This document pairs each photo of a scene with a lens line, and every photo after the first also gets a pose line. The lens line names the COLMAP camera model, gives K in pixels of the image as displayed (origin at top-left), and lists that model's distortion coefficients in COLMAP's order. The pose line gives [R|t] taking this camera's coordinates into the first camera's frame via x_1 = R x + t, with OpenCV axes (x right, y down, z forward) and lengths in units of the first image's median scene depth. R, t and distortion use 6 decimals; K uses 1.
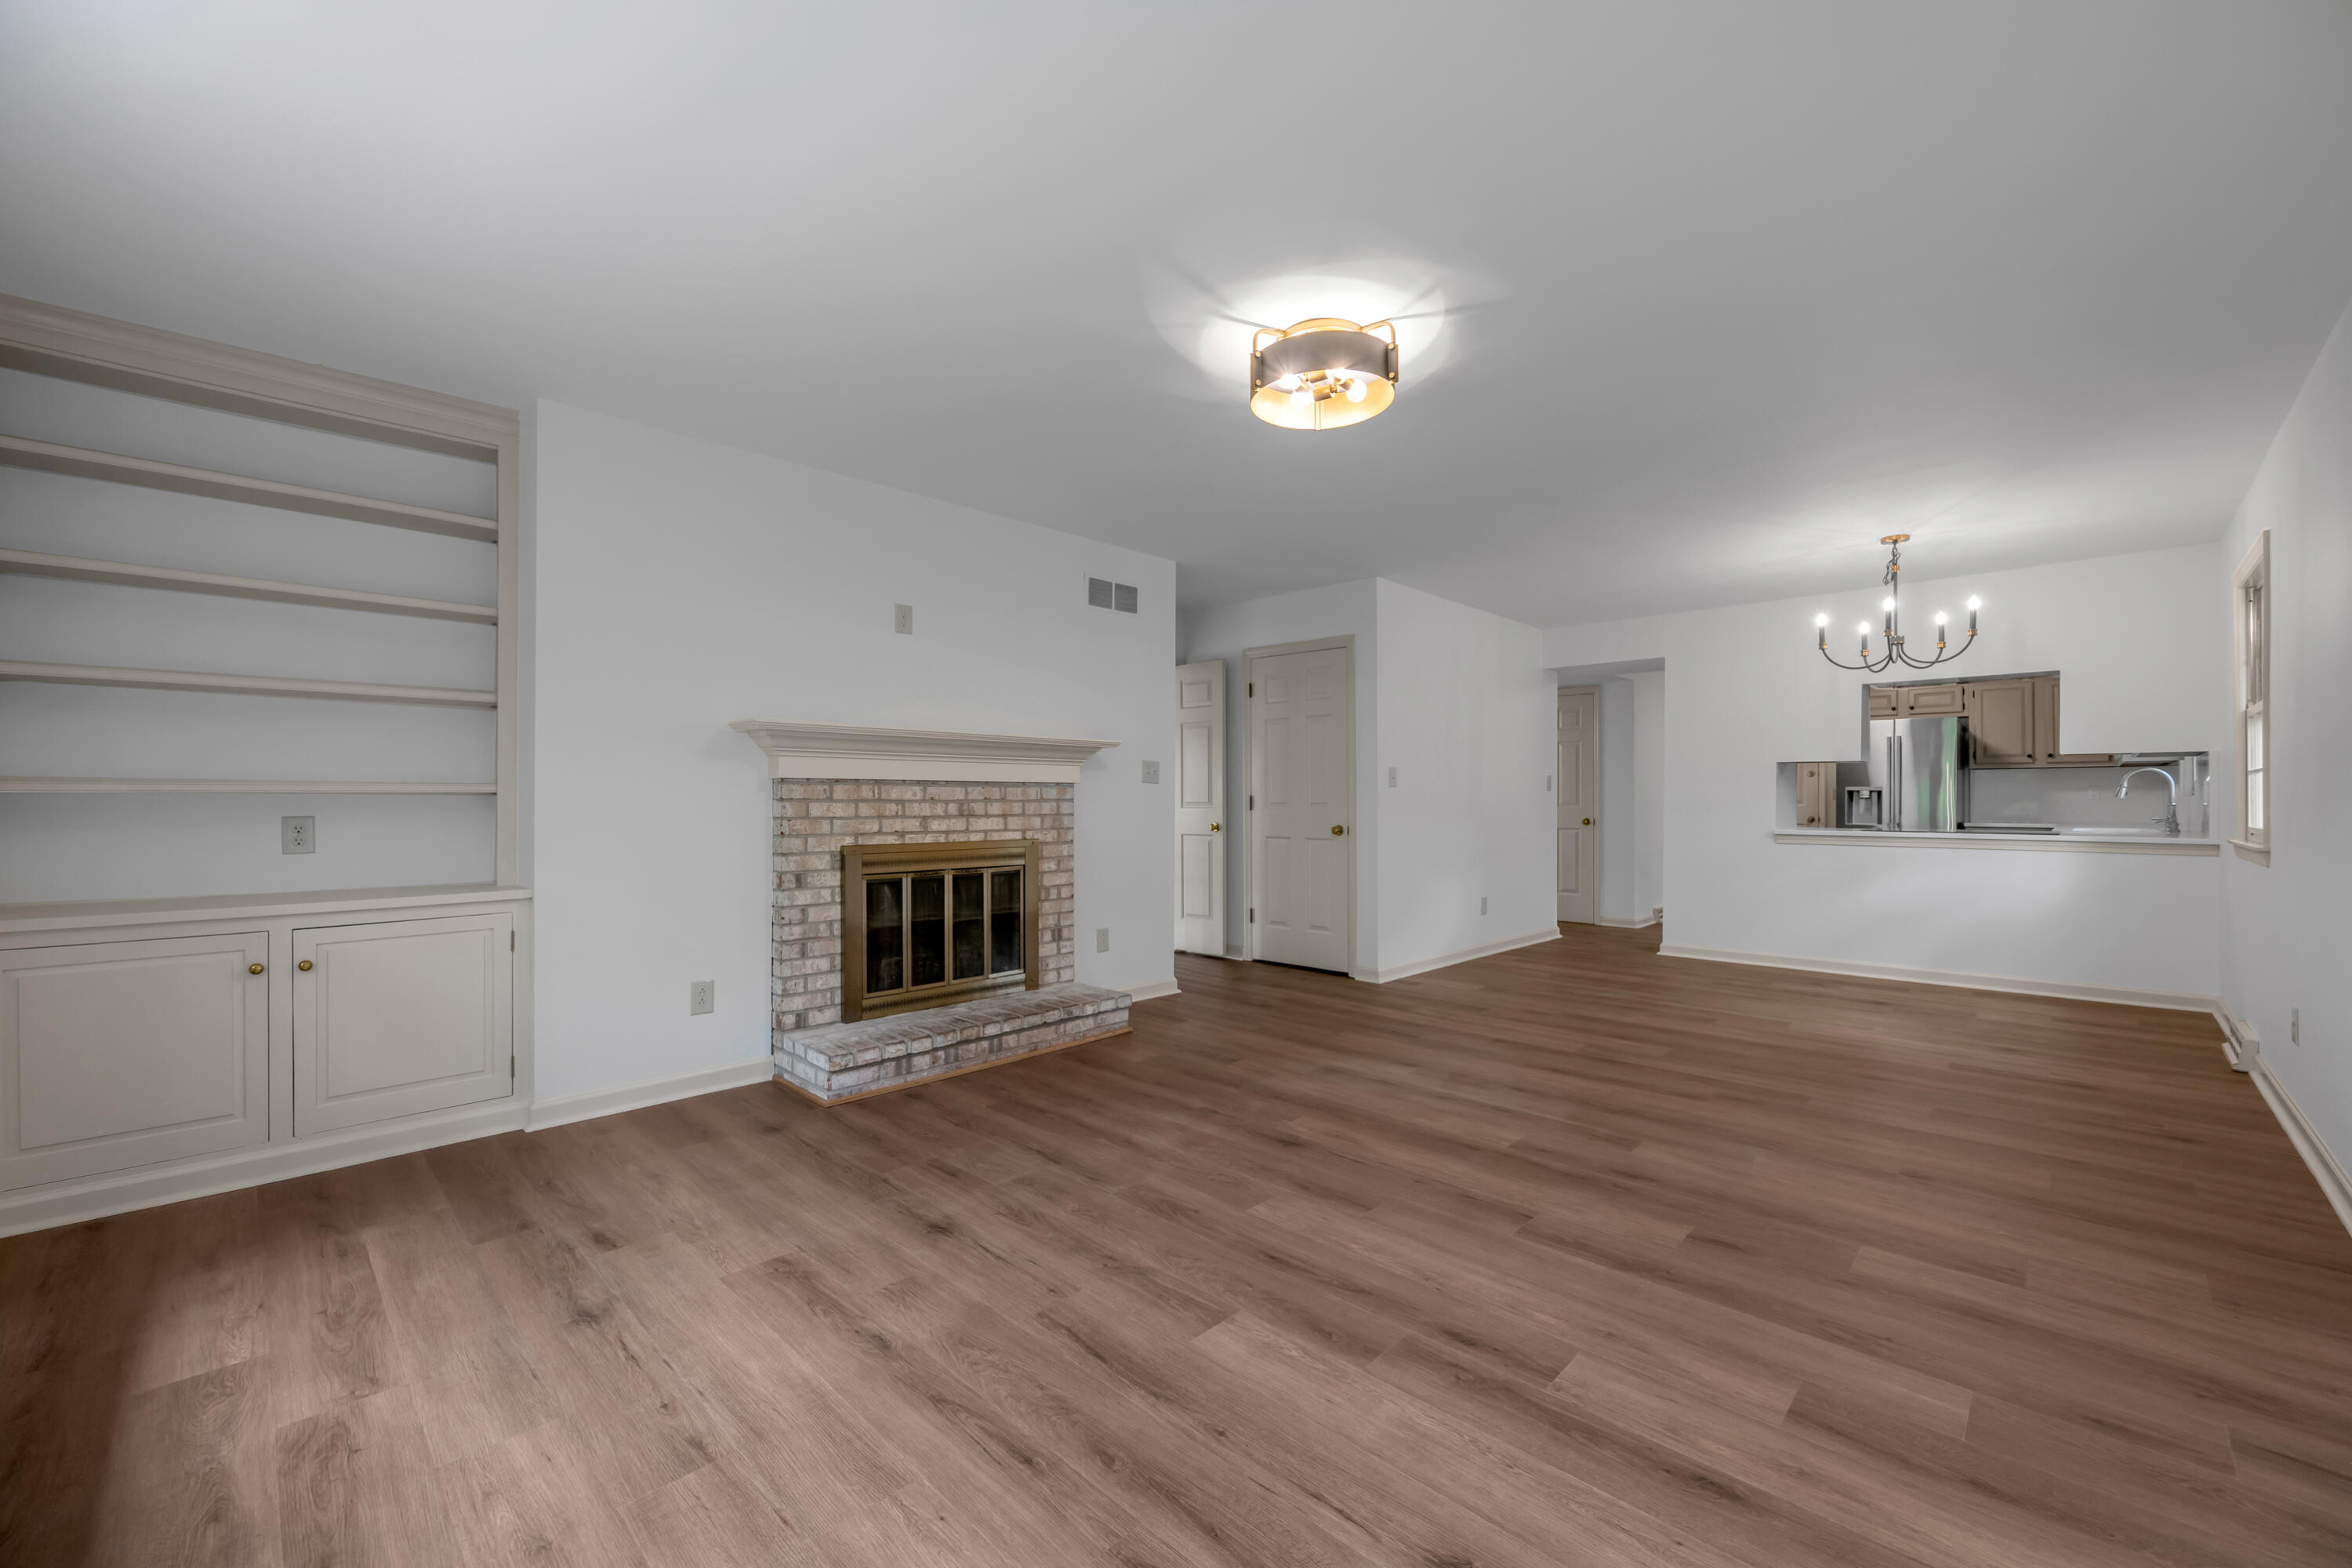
lens RADIAL K [[938.5, 0, 1190.5], [0, 938.5, 789.7], [0, 0, 1]] dist [-0.003978, -0.000075]
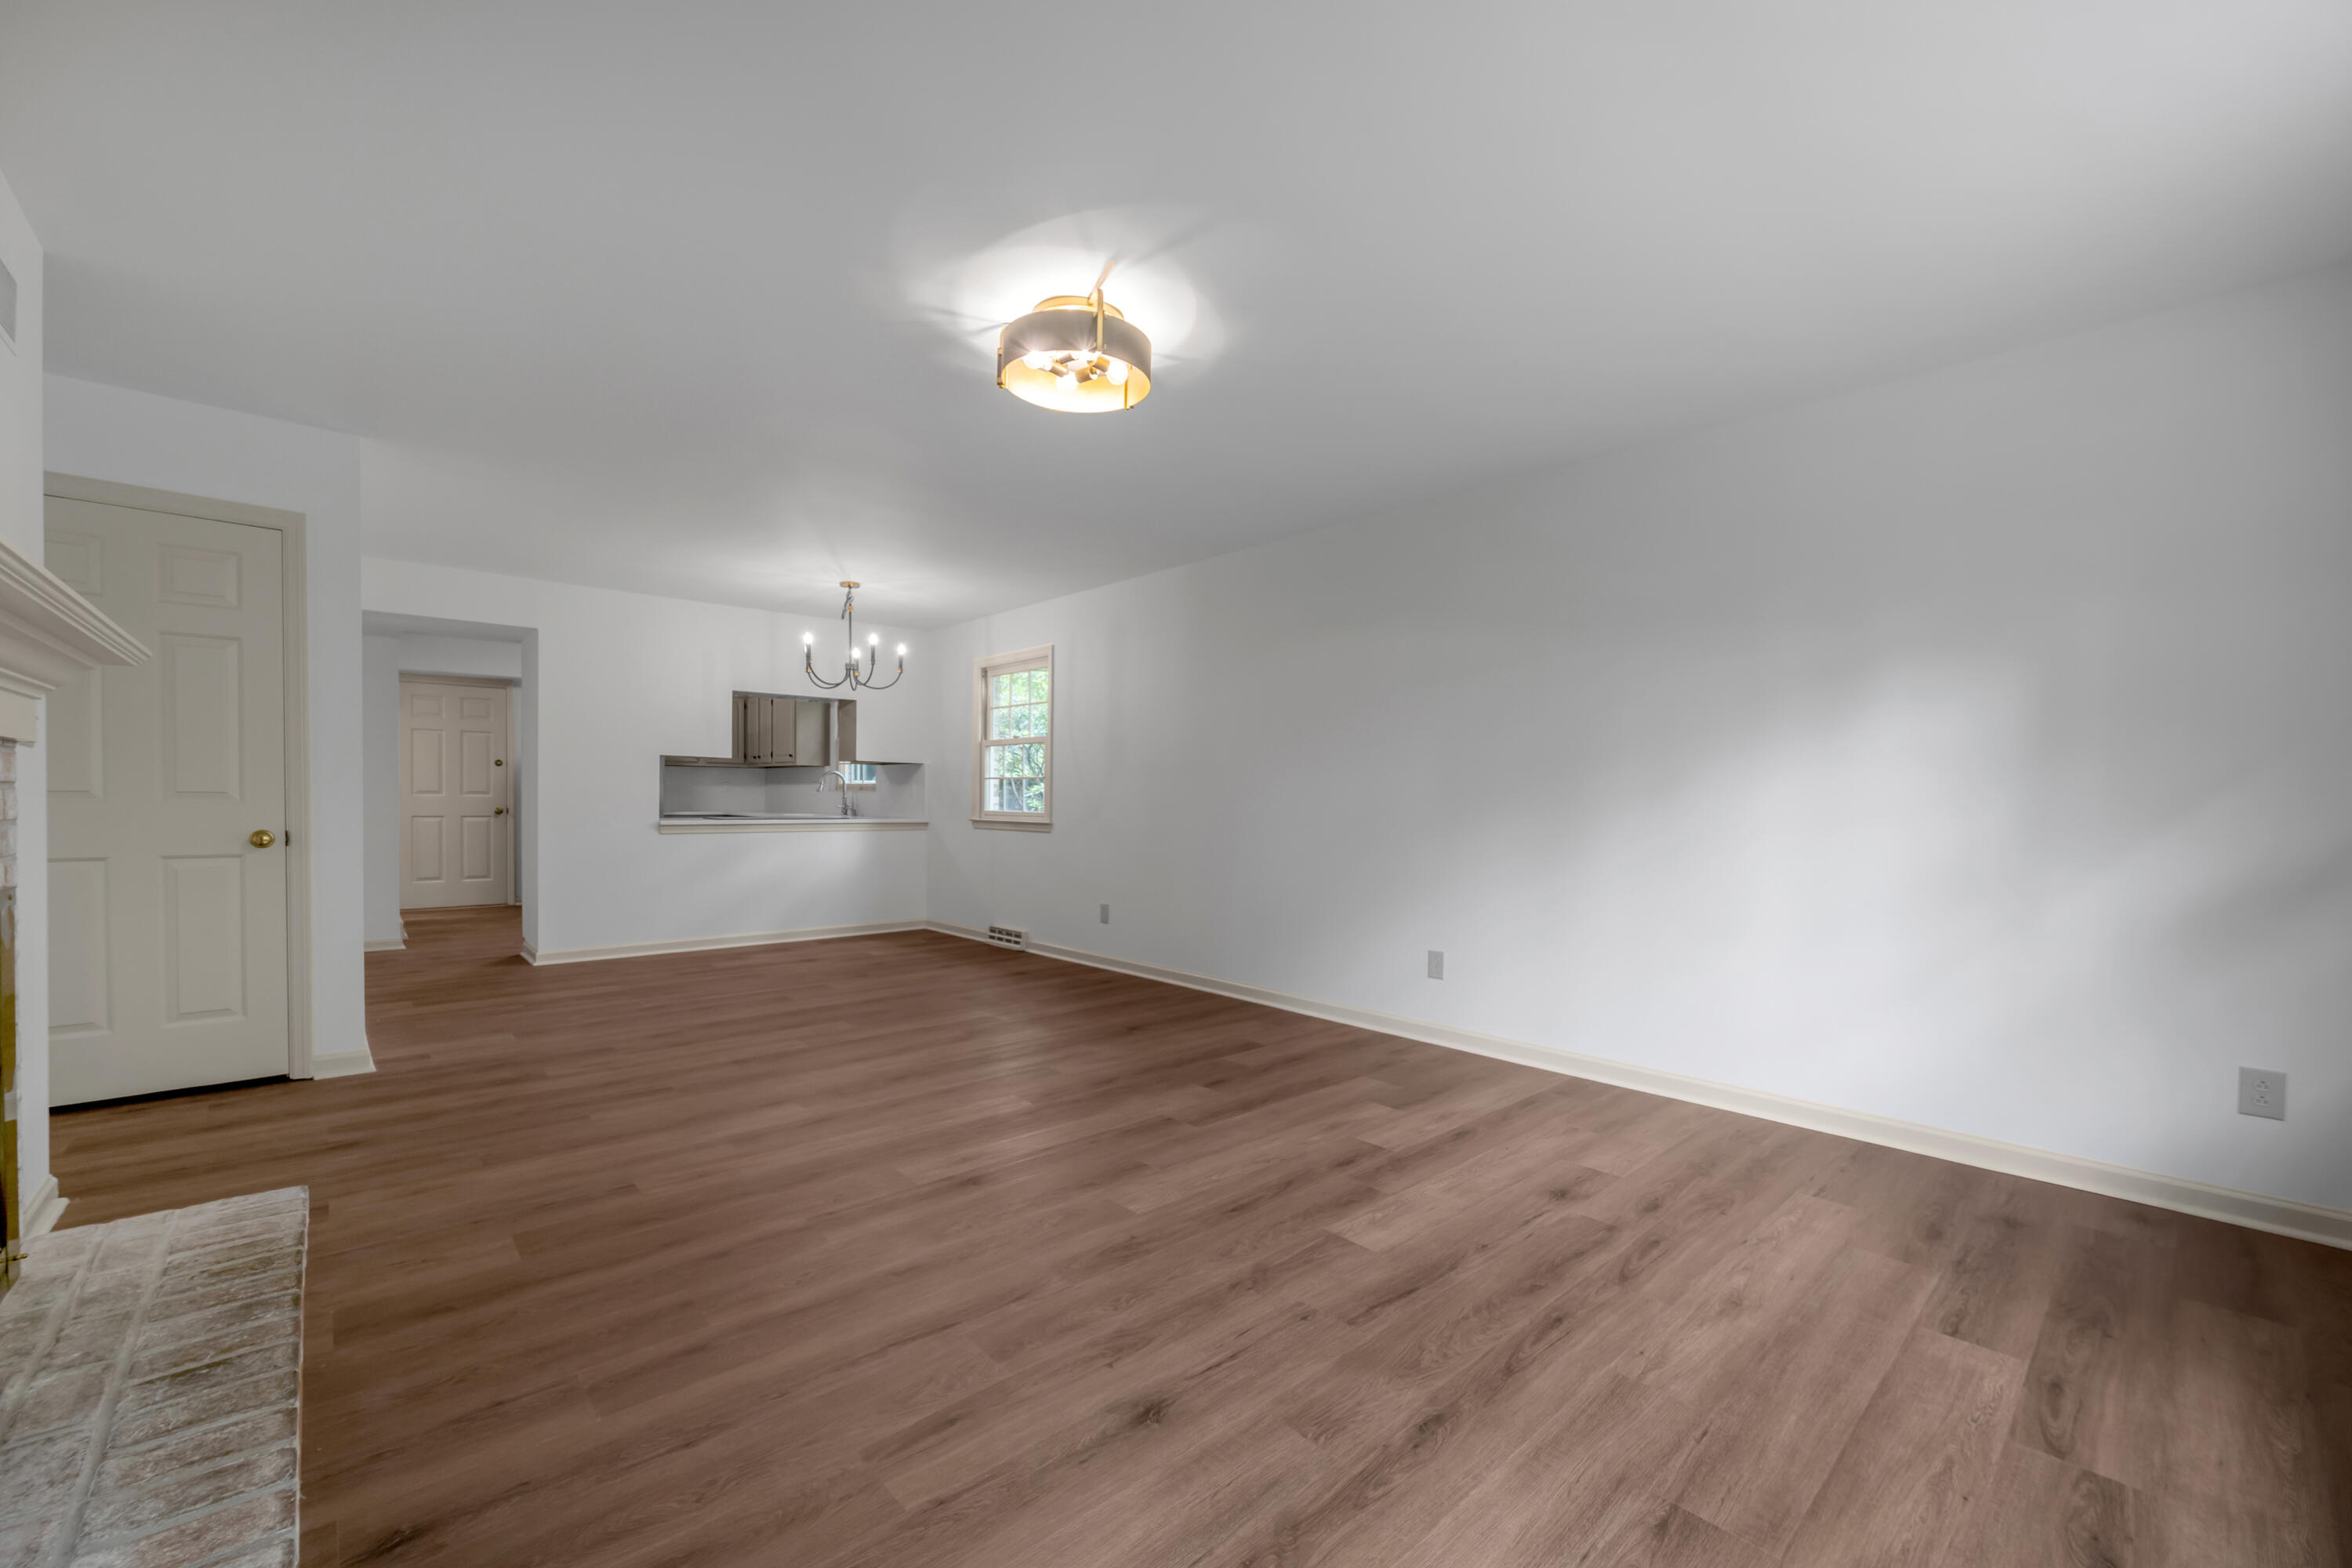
lens RADIAL K [[938.5, 0, 1190.5], [0, 938.5, 789.7], [0, 0, 1]] dist [-0.003978, -0.000075]
pose [[0.057606, 0.007683, 0.998310, -0.982310], [-0.018544, 0.999806, -0.006625, 0.013021], [-0.998167, -0.018131, 0.057737, 0.960088]]
